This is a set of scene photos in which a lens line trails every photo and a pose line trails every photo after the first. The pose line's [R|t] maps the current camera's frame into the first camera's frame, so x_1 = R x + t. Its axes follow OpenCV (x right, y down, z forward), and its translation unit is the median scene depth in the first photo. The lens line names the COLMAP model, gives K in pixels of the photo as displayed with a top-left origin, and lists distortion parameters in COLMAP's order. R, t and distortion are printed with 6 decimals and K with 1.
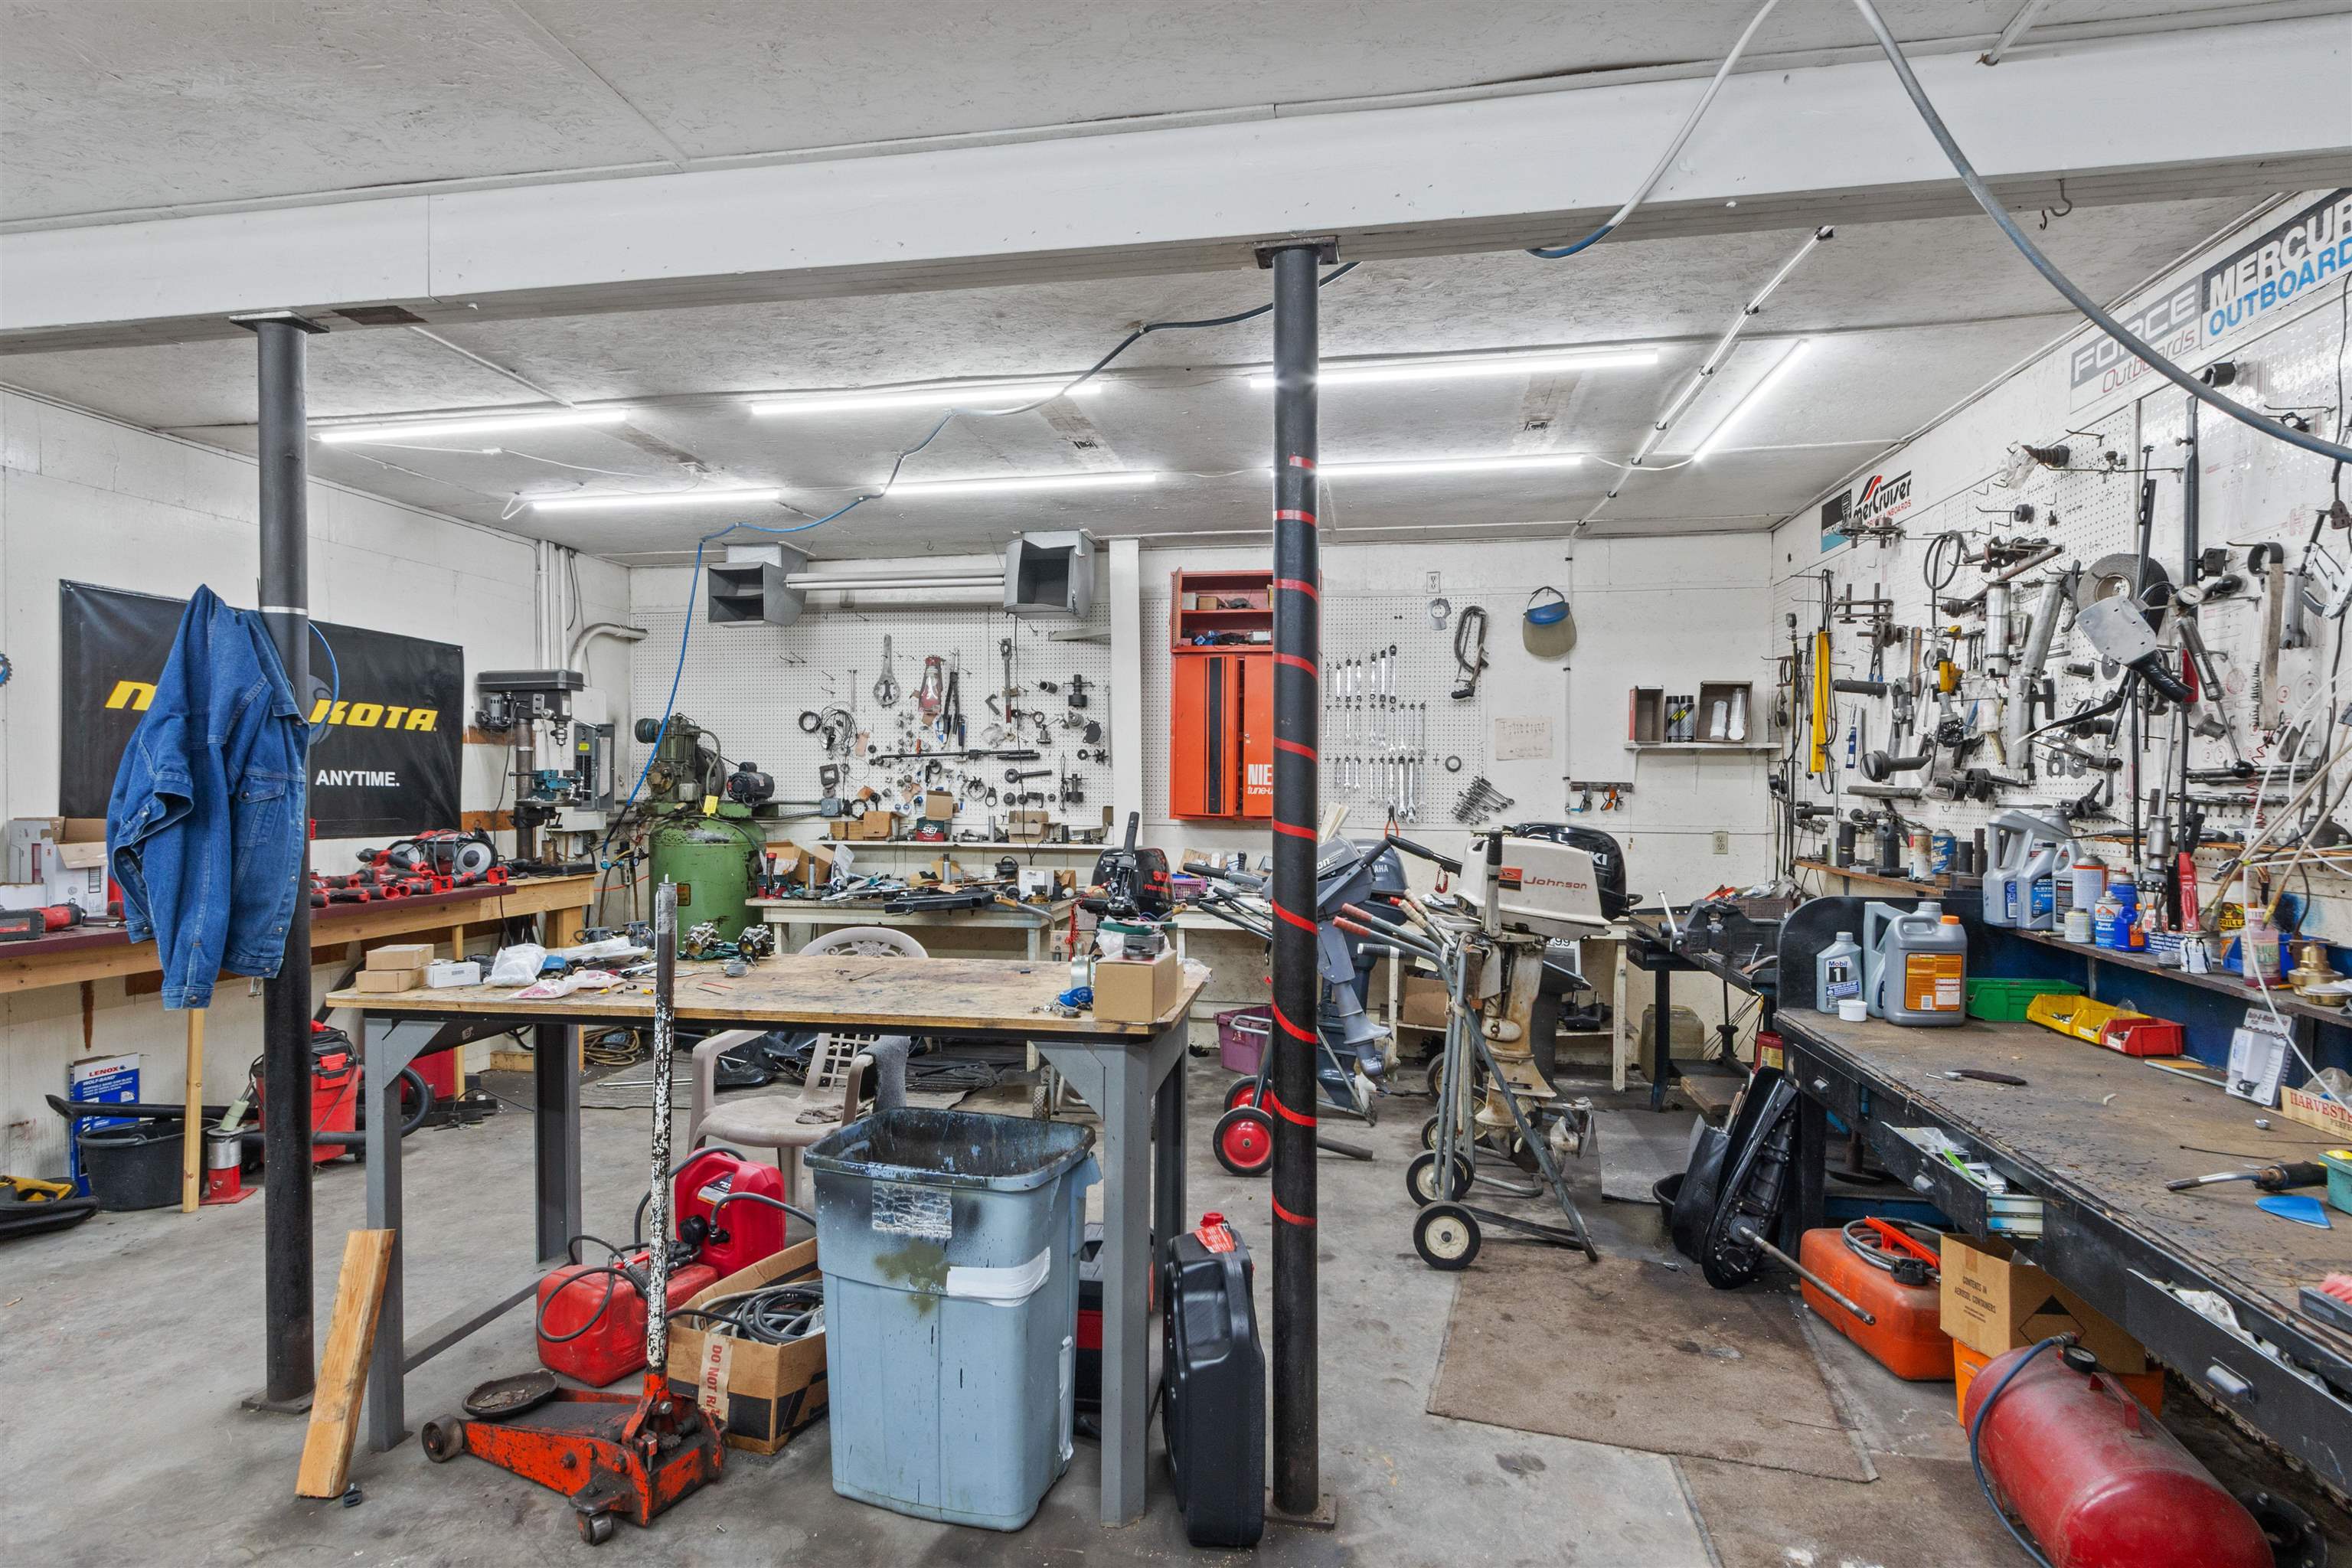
lens RADIAL K [[1213.8, 0, 1160.3], [0, 1213.8, 793.7], [0, 0, 1]] dist [0.005621, -0.001301]
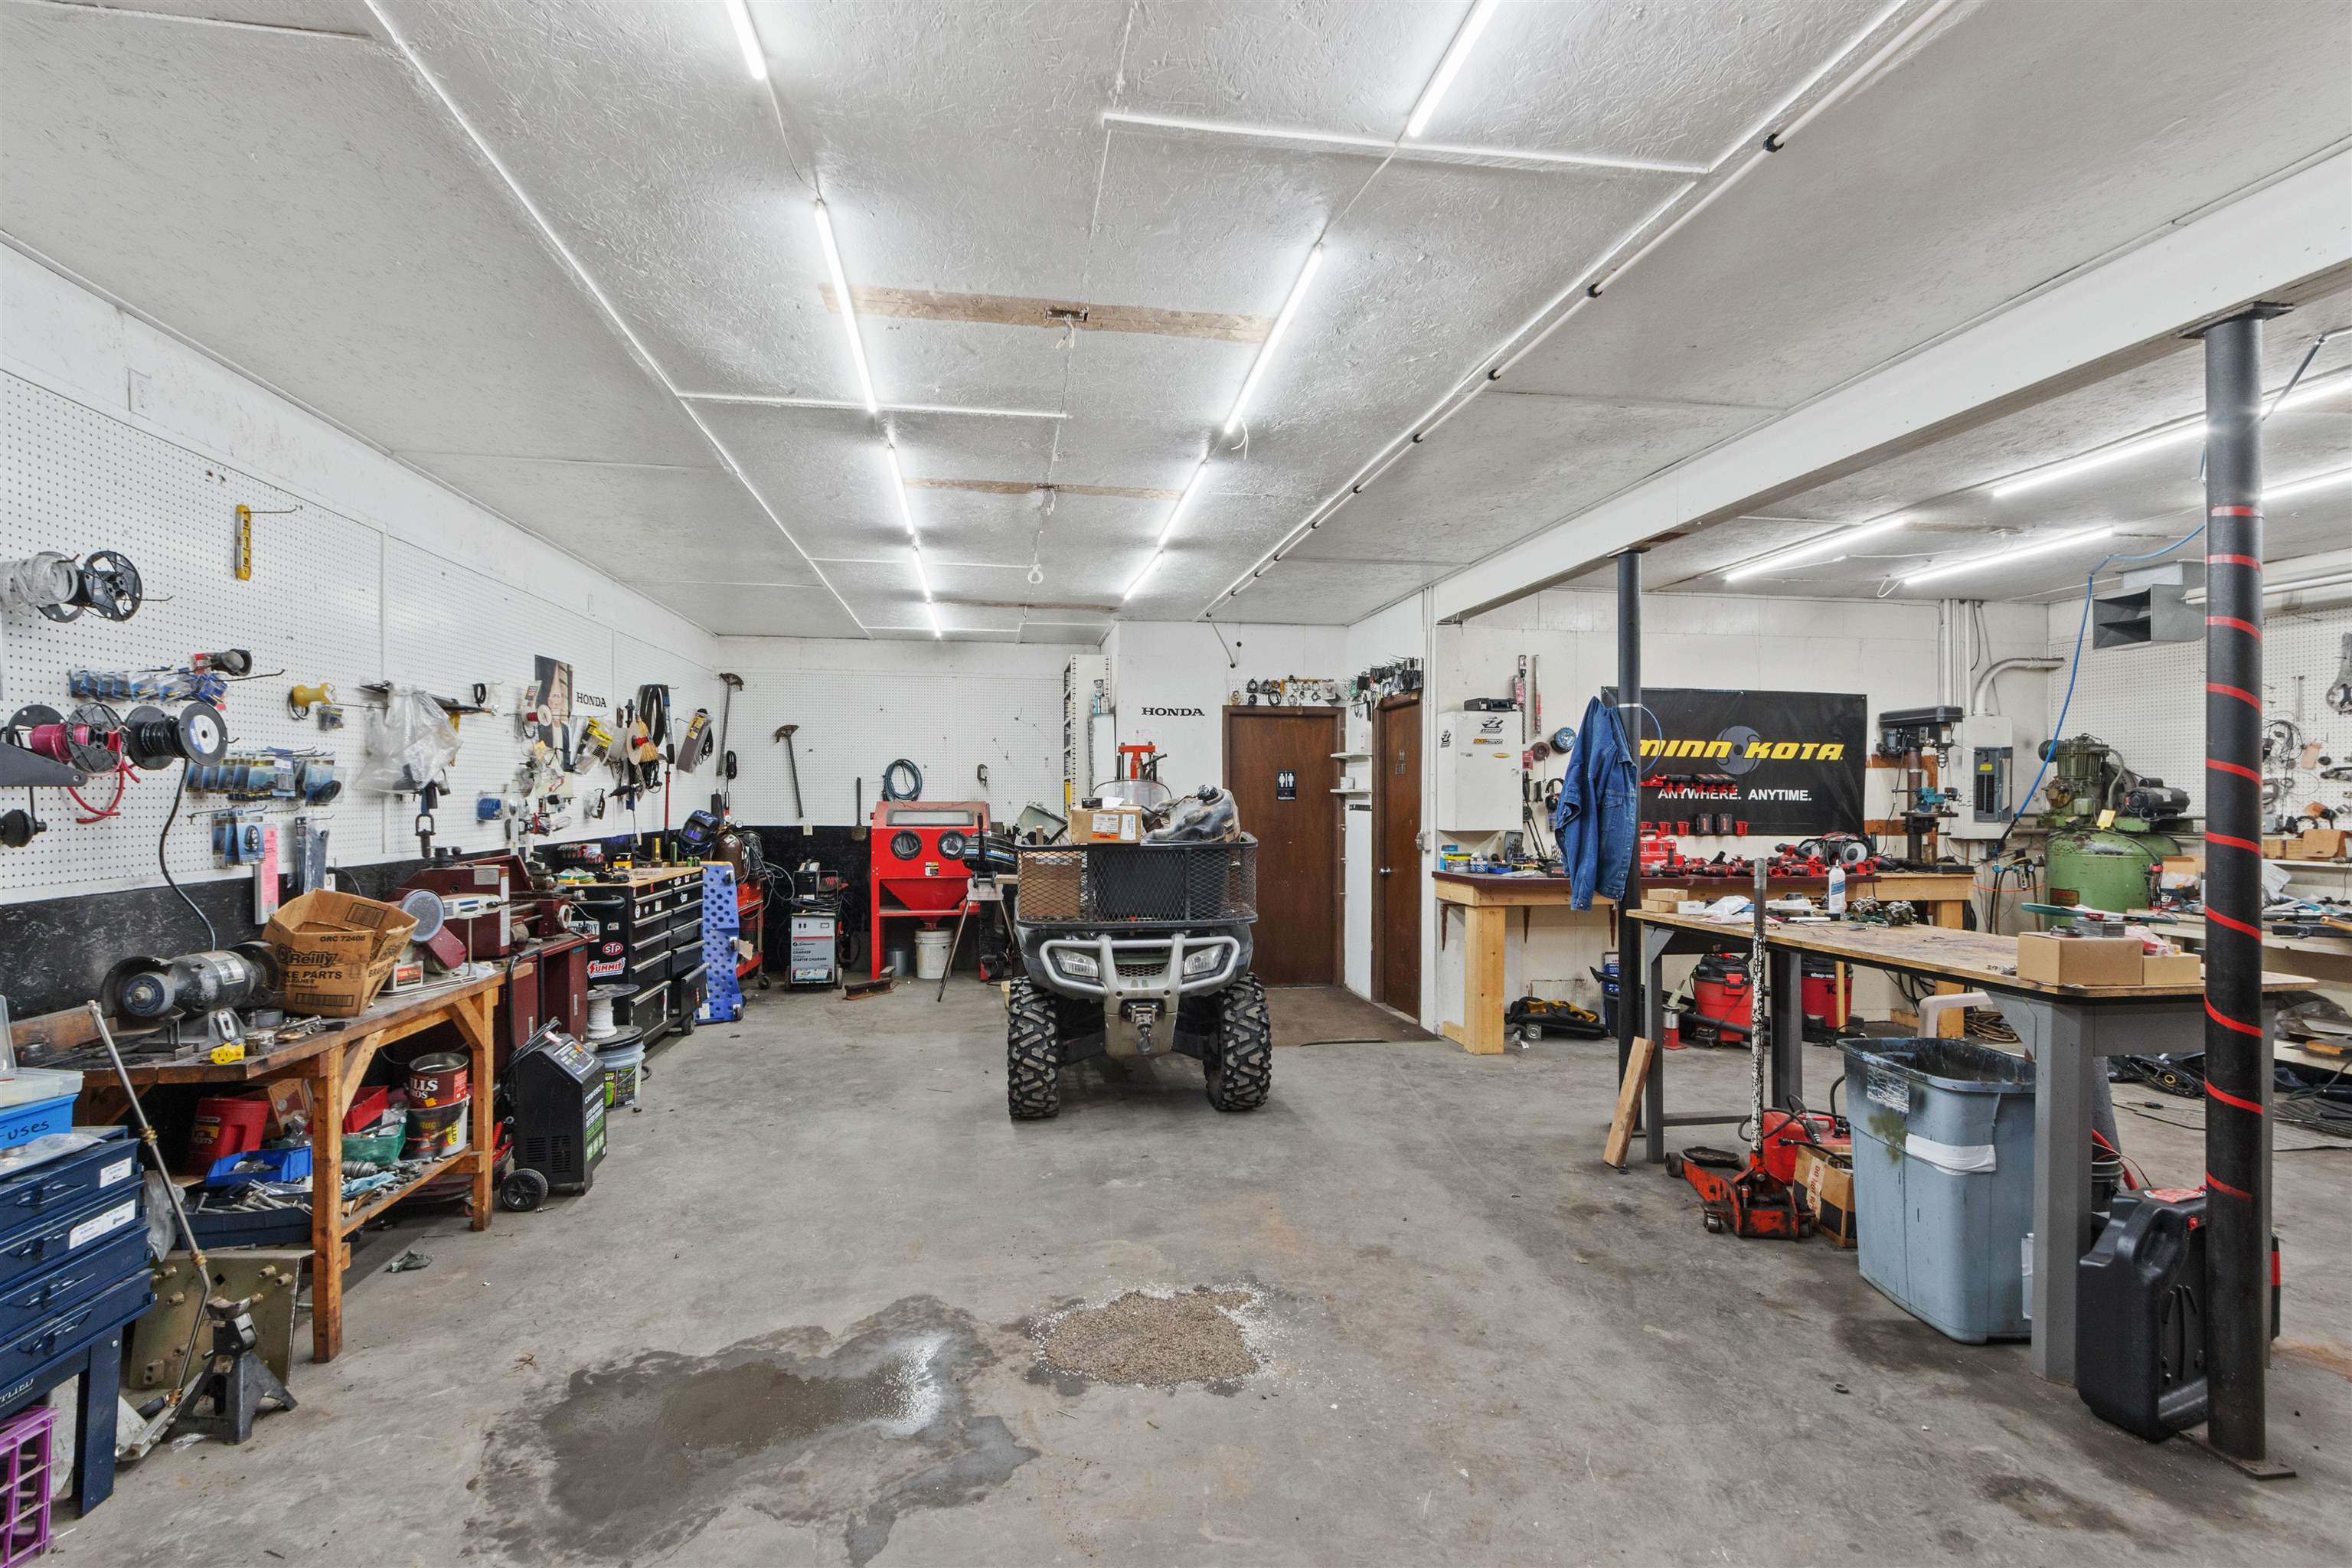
lens RADIAL K [[1097.8, 0, 1165.3], [0, 1097.8, 803.7], [0, 0, 1]] dist [-0.000195, -0.000355]
pose [[0.322628, 0.004605, -0.946515, 0.324082], [-0.008735, 0.999960, 0.001887, 0.001621], [0.946485, 0.007659, 0.322656, -0.107582]]
